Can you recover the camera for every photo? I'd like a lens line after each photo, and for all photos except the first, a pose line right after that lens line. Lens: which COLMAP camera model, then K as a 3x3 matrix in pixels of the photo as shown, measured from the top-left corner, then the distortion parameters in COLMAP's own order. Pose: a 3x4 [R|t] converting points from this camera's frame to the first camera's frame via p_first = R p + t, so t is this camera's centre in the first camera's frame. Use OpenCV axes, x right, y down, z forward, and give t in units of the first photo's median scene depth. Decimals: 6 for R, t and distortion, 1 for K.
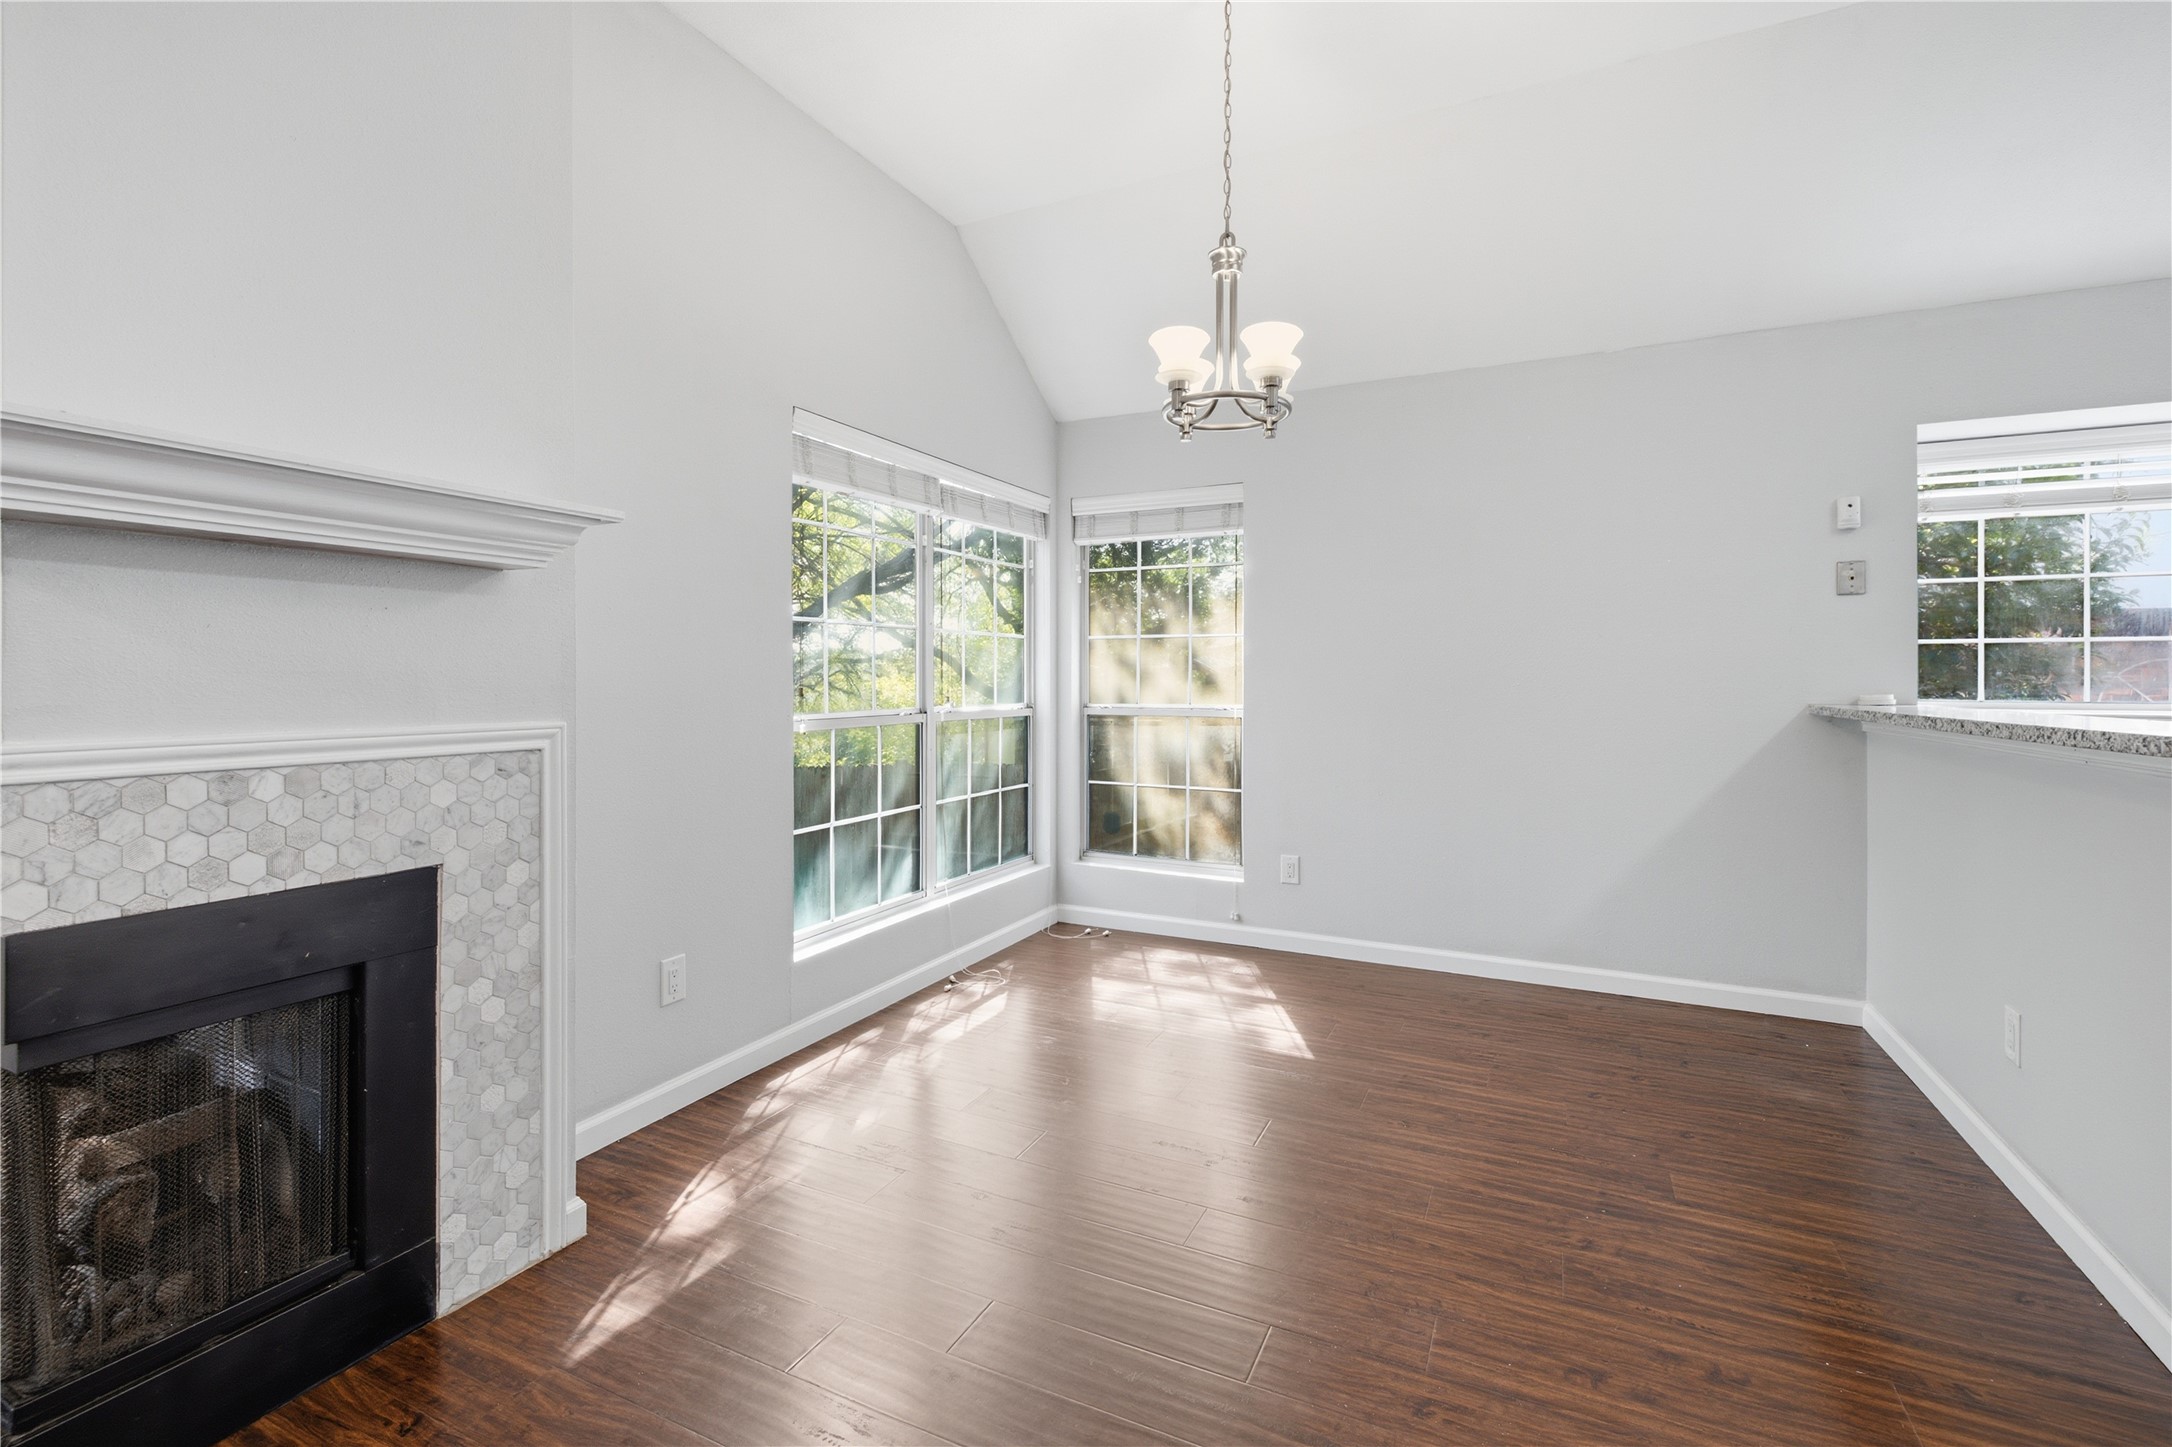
lens RADIAL K [[963.3, 0, 1079.8], [0, 963.3, 682.9], [0, 0, 1]] dist [0.003188, 0.000195]
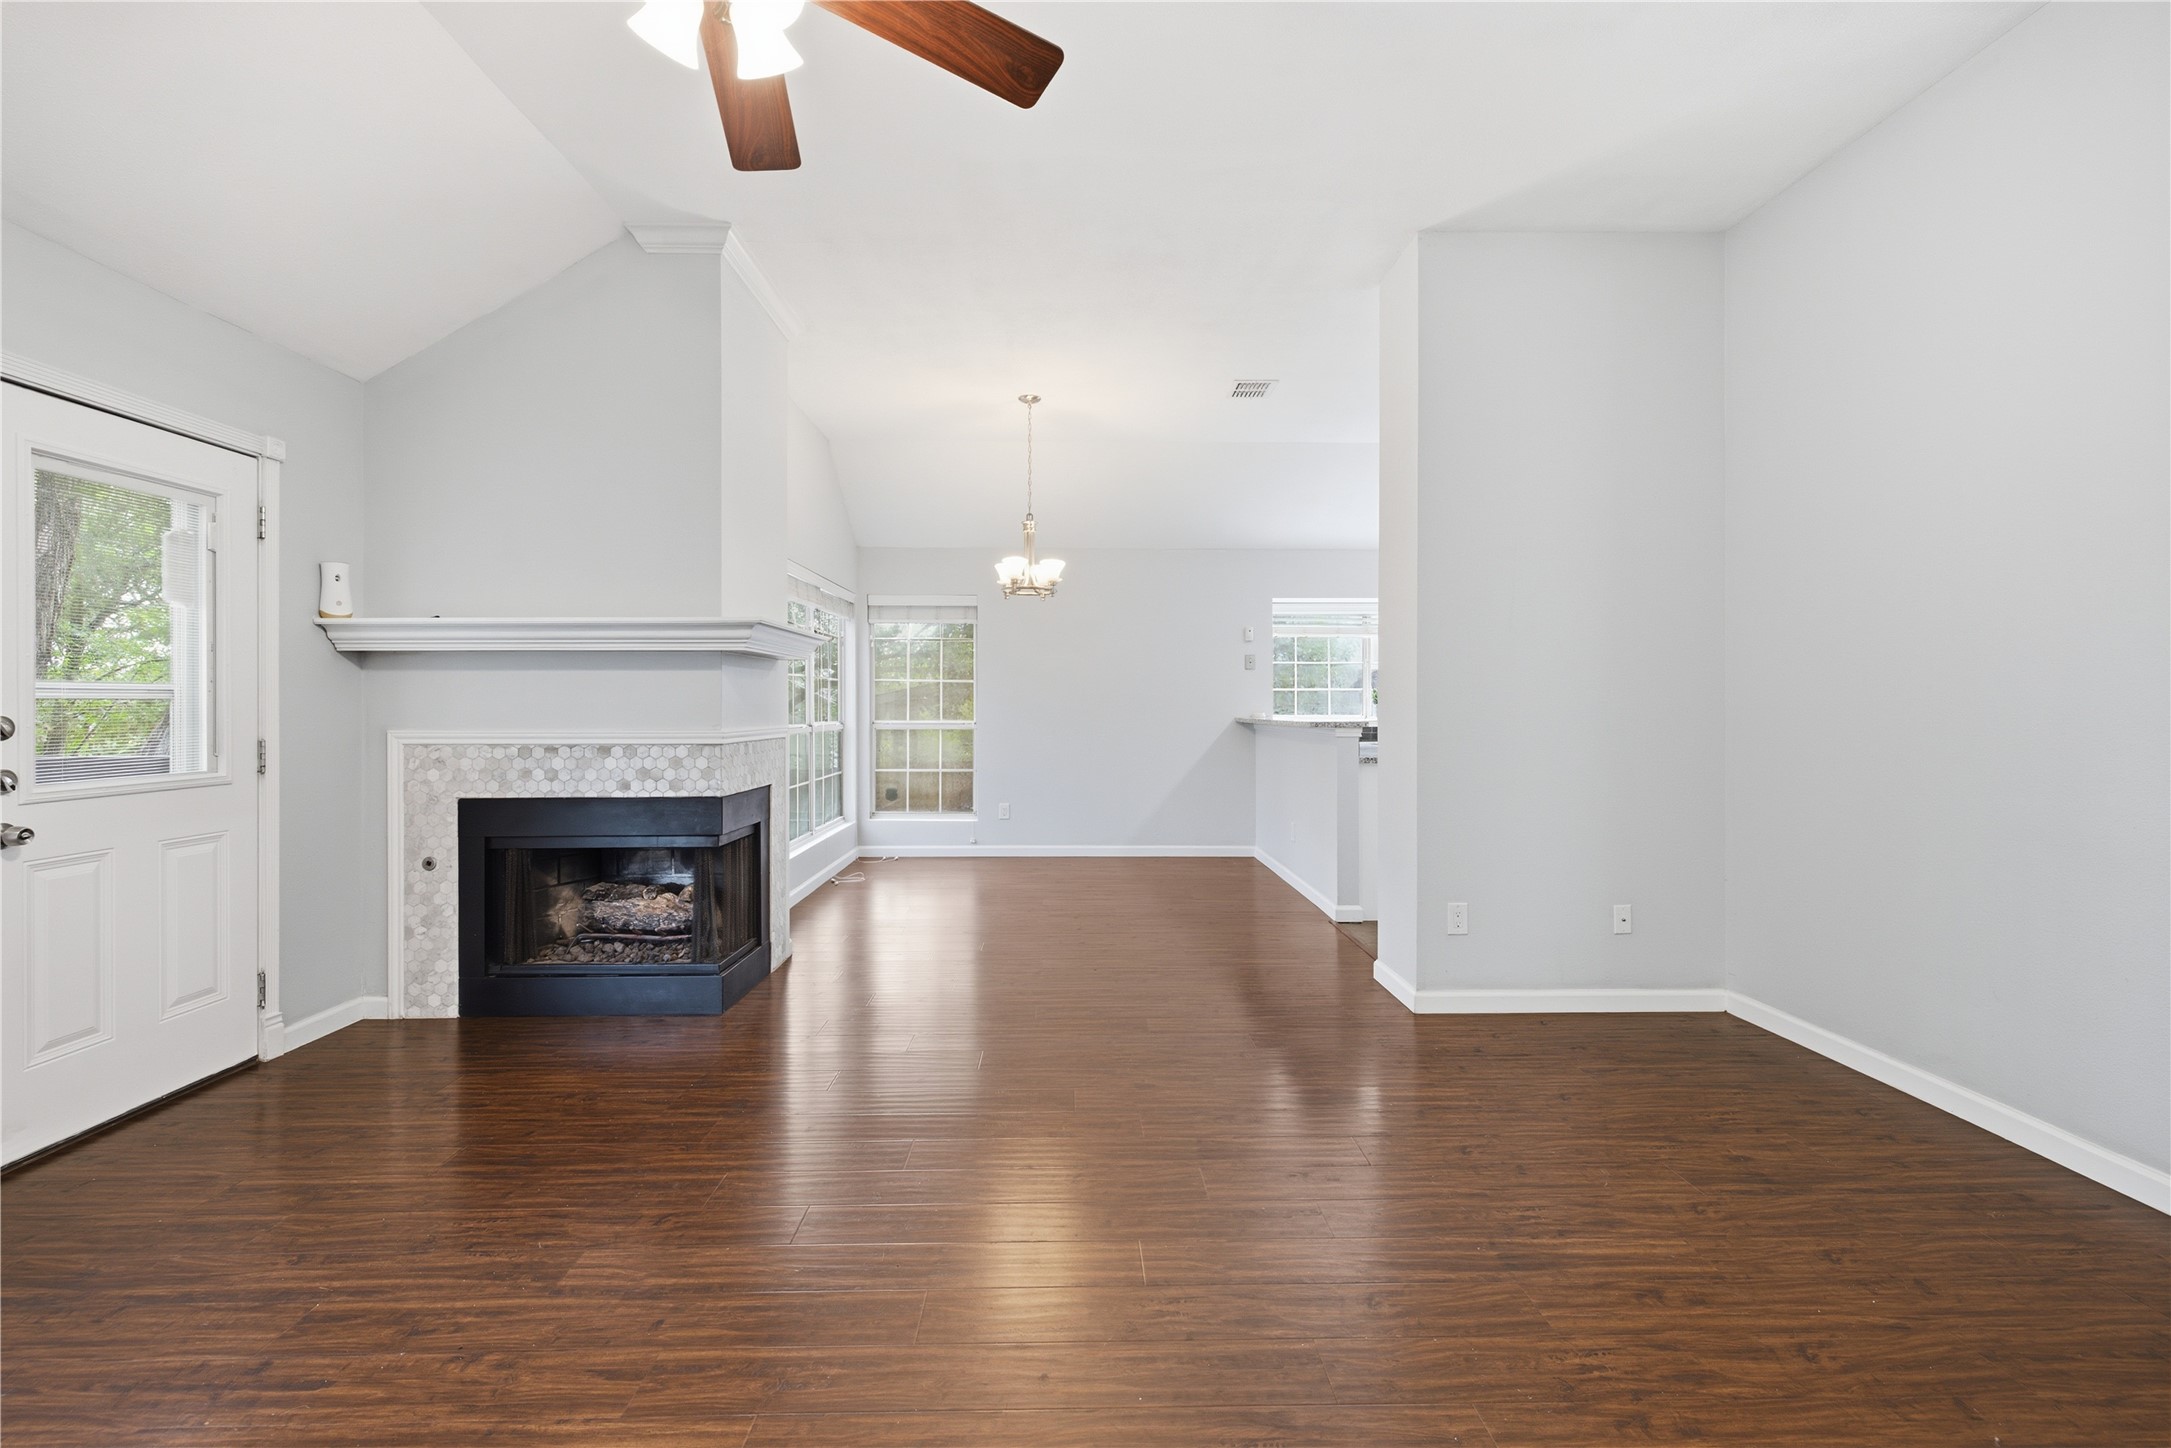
lens RADIAL K [[912.1, 0, 1080.1], [0, 912.1, 706.0], [0, 0, 1]] dist [0.002439, -0.000010]
pose [[0.890991, -0.000585, 0.454021, -0.946423], [0.001710, 0.999996, -0.002068, -0.000451], [-0.454019, 0.002619, 0.890988, -1.290731]]
